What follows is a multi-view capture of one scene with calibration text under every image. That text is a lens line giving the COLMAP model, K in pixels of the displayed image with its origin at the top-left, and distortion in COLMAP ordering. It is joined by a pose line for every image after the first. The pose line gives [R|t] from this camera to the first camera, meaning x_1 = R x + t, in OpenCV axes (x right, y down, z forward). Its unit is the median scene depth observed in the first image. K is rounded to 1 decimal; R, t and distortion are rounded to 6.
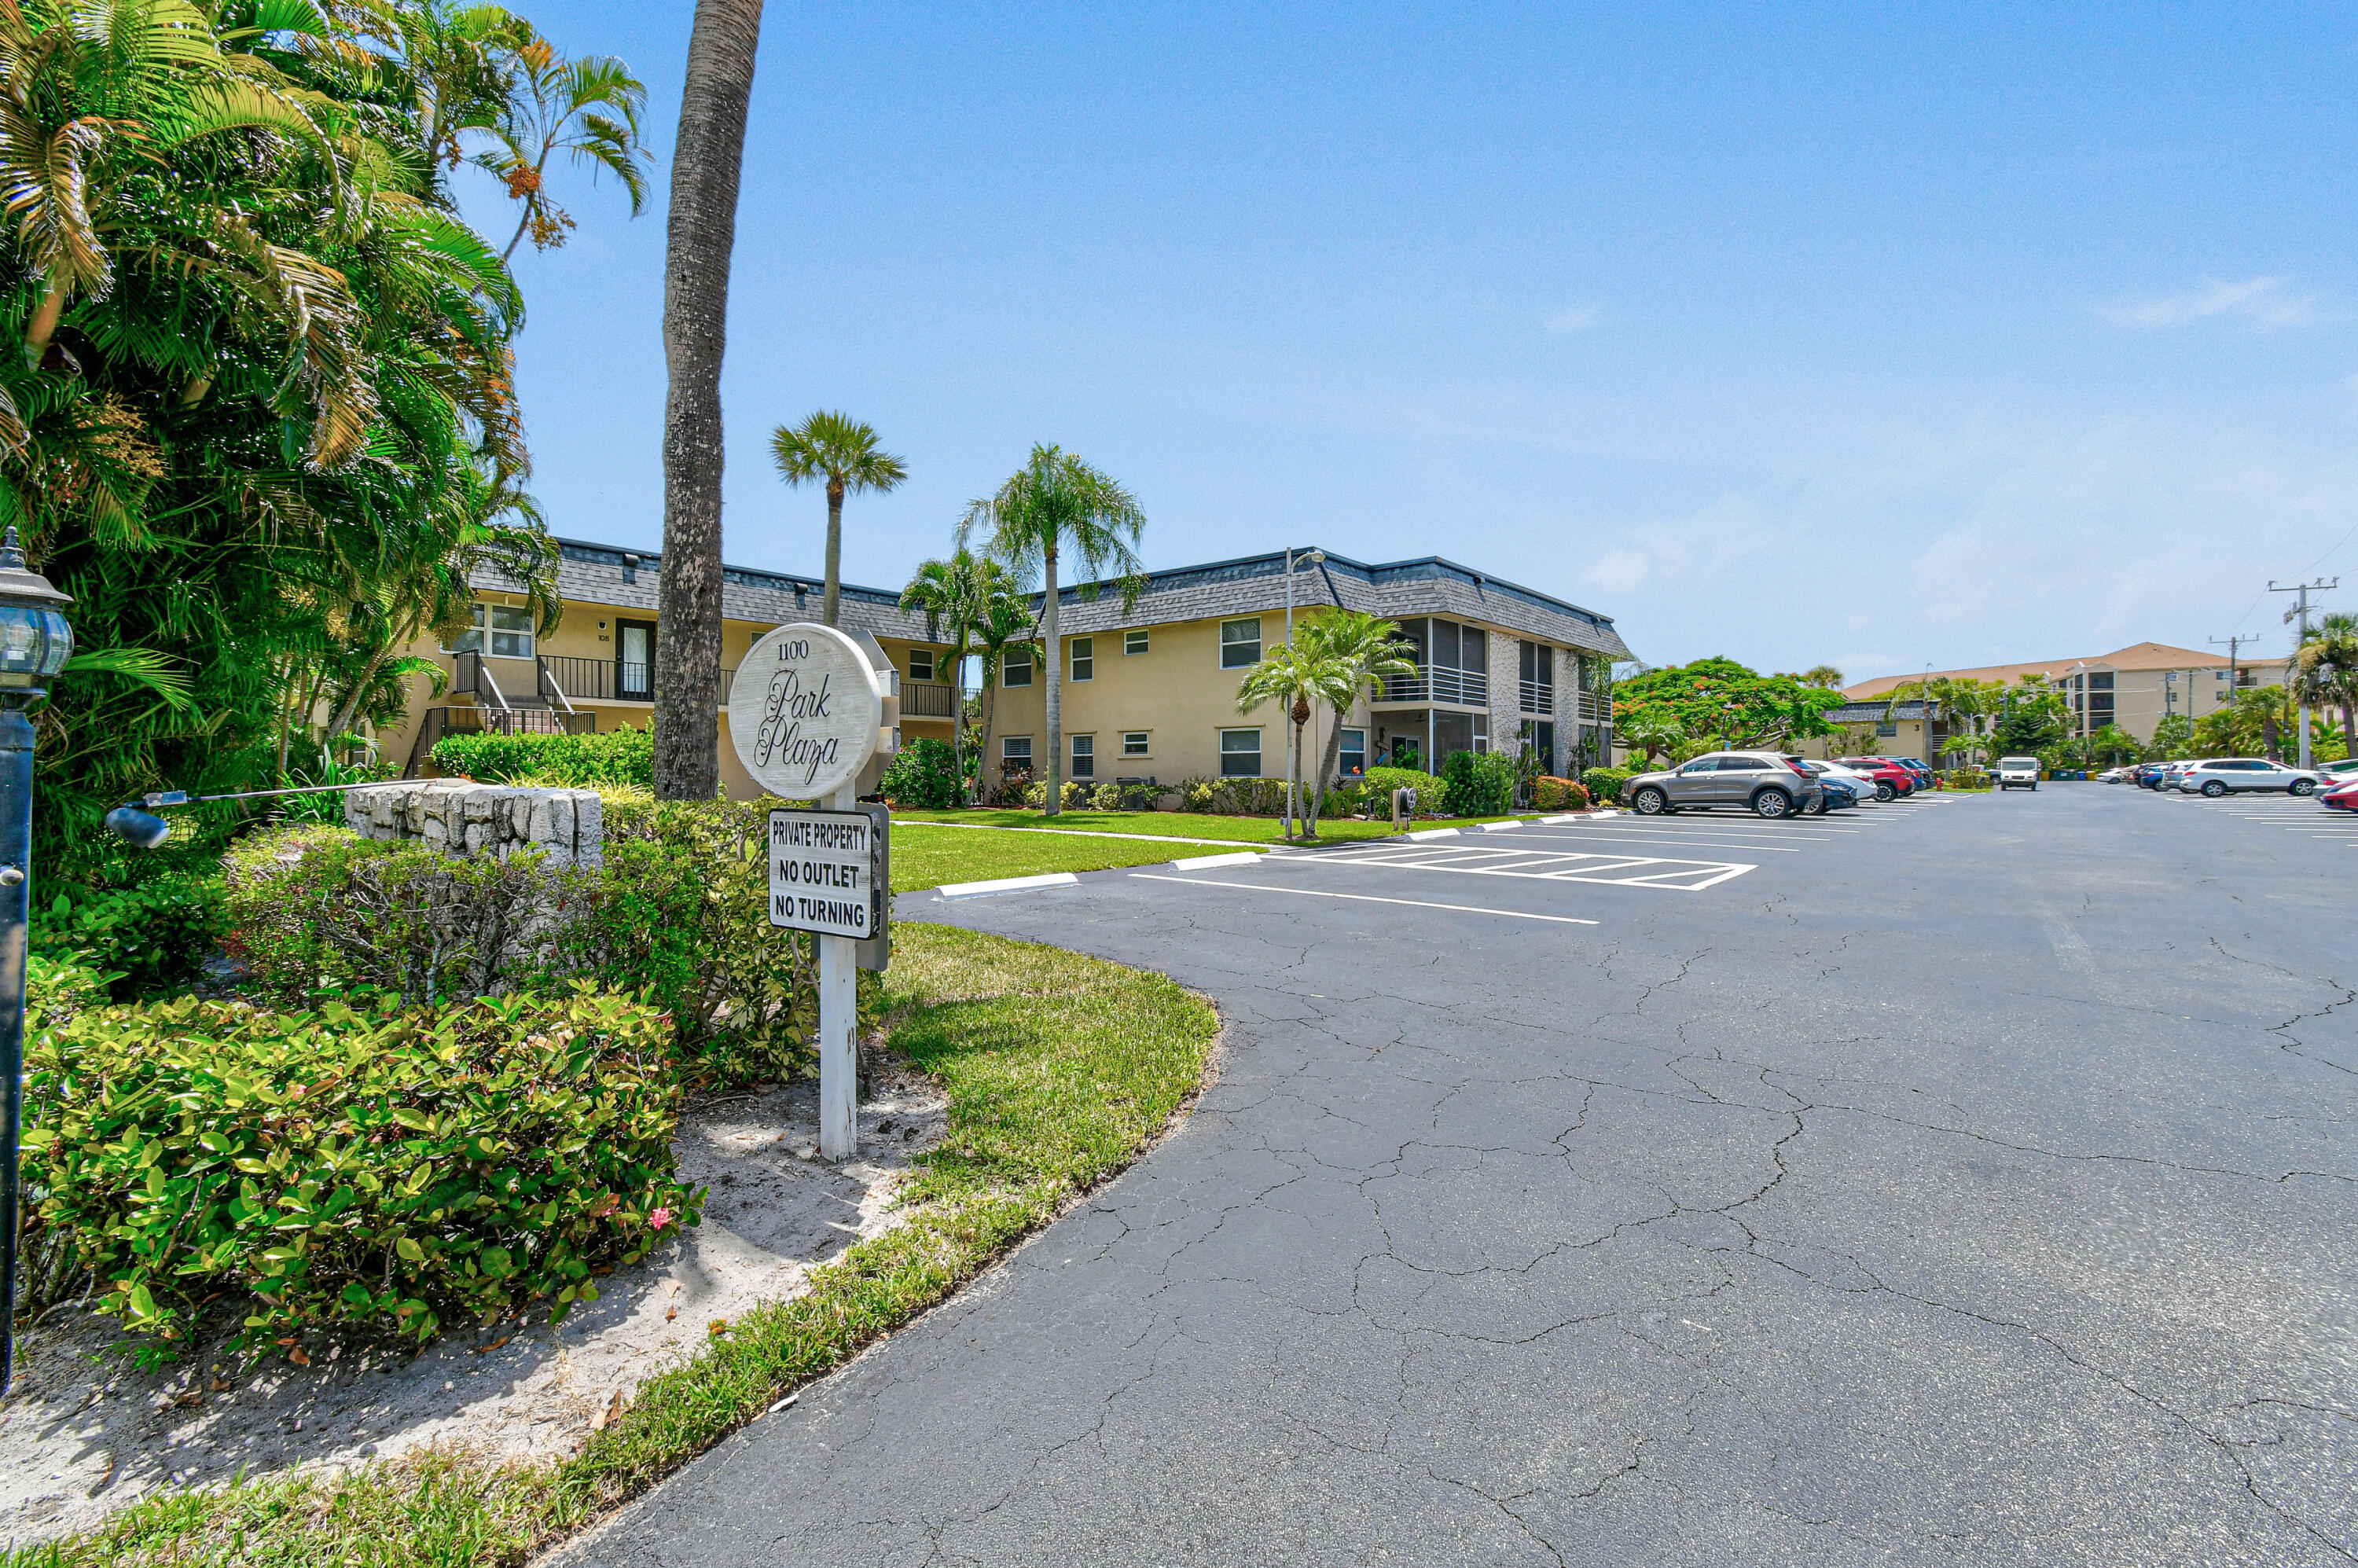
lens RADIAL K [[1005.5, 0, 1177.1], [0, 1005.5, 774.7], [0, 0, 1]] dist [0.001357, 0.000102]
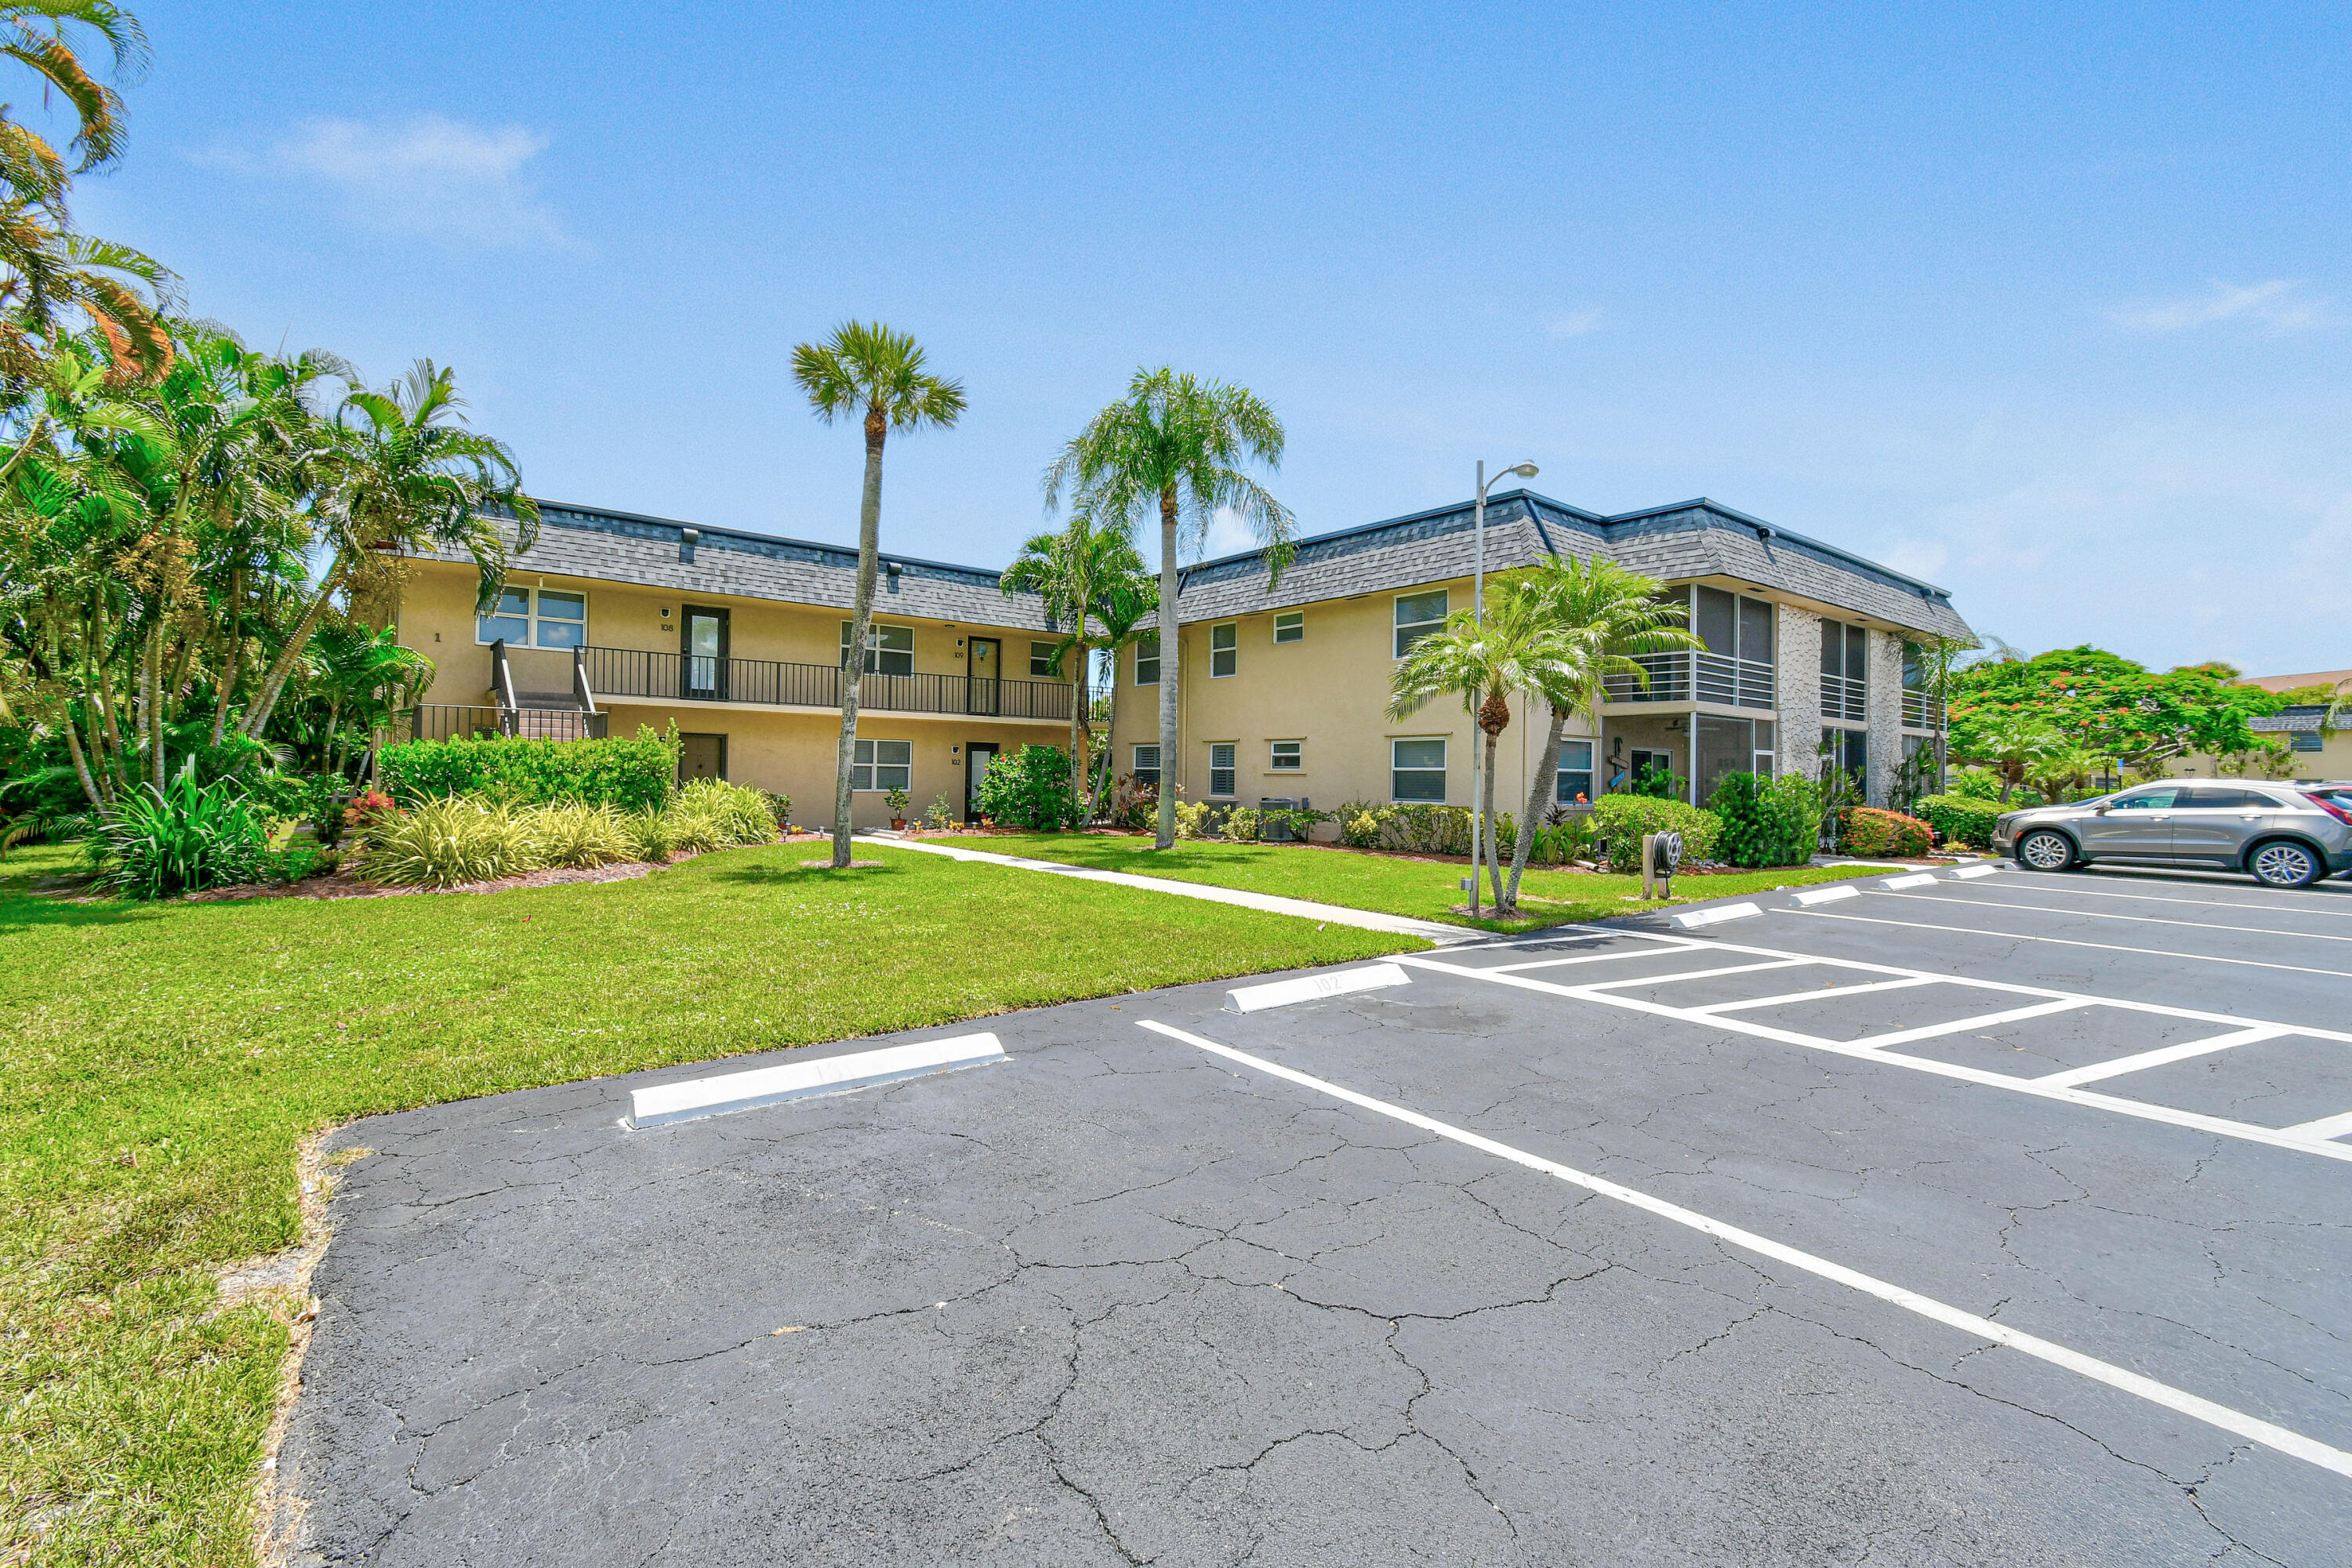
lens RADIAL K [[1023.5, 0, 1181.9], [0, 1023.5, 772.9], [0, 0, 1]] dist [0.010386, 0.000158]
pose [[0.982197, 0.014139, -0.187320, 0.034711], [-0.015591, 0.999859, -0.006281, -0.012668], [0.187205, 0.009089, 0.982279, 0.226547]]
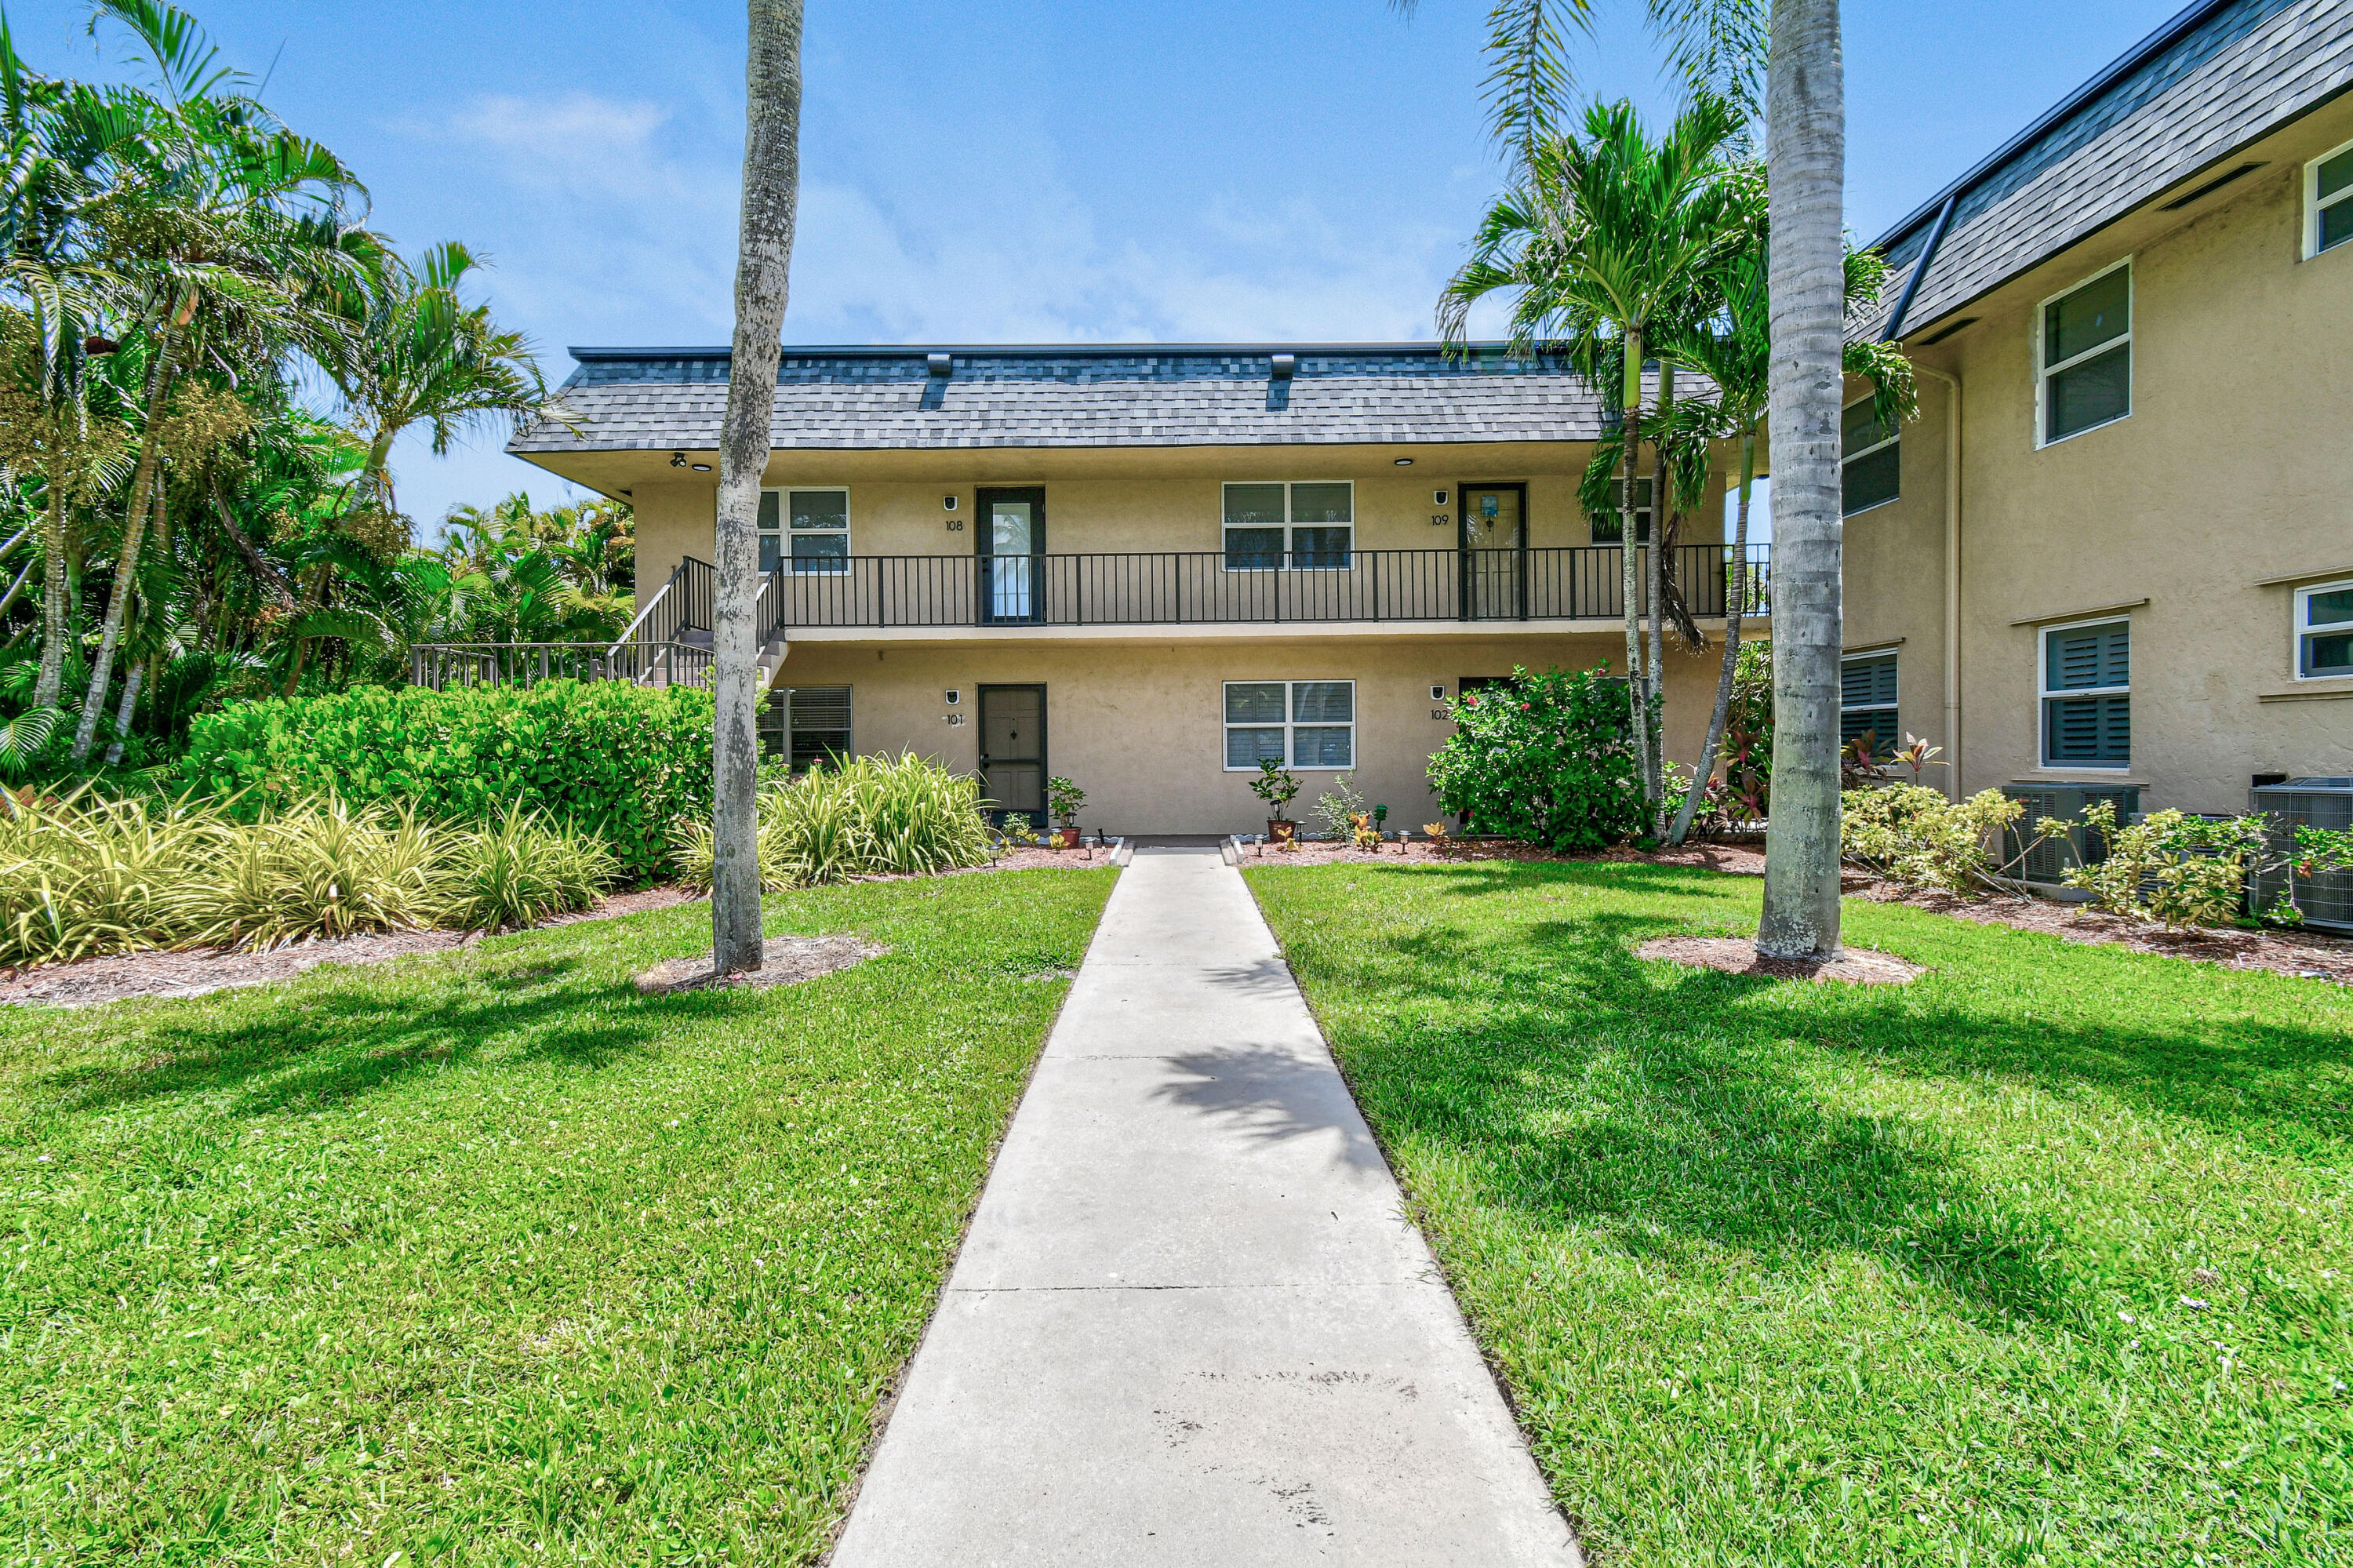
lens RADIAL K [[1039.4, 0, 1174.9], [0, 1039.4, 756.5], [0, 0, 1]] dist [0.011498, -0.006215]
pose [[0.642860, -0.003973, -0.765974, -0.039666], [0.008980, 0.999957, 0.002351, -0.005372], [0.765931, -0.008390, 0.642868, 0.750281]]
